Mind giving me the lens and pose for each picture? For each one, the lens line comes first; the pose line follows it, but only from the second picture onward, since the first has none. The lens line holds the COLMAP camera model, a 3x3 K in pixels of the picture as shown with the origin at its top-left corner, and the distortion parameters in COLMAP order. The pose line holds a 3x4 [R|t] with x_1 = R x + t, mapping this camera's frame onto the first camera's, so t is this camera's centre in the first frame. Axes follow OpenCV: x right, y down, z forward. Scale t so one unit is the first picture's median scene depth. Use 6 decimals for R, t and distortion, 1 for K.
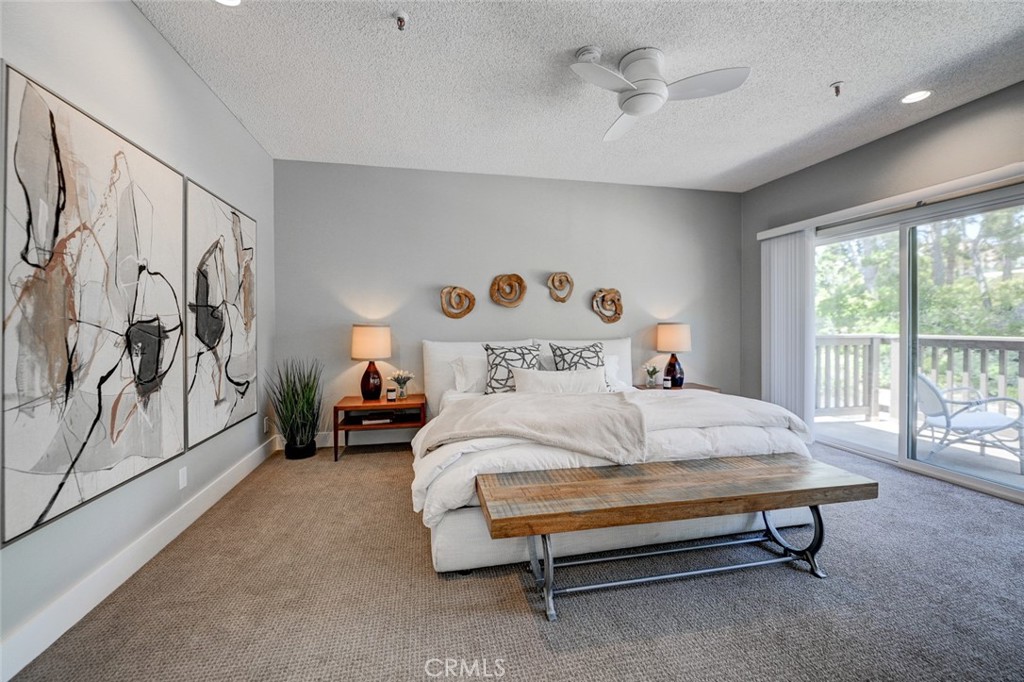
lens RADIAL K [[424.7, 0, 513.2], [0, 424.7, 324.8], [0, 0, 1]] dist [-0.008883, -0.000756]
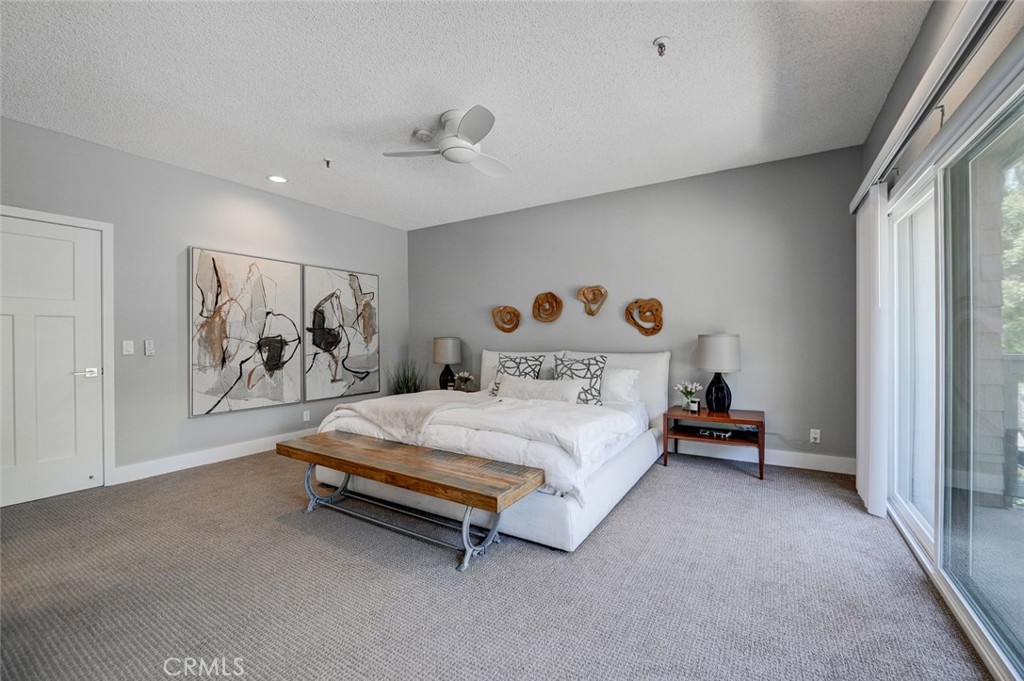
lens RADIAL K [[420.5, 0, 507.8], [0, 420.5, 338.5], [0, 0, 1]] dist [-0.002811, -0.000252]
pose [[0.718324, 0.000512, -0.695708, 1.293400], [0.003219, 0.999987, 0.004060, -0.005587], [0.695701, -0.005156, 0.718313, 0.248132]]
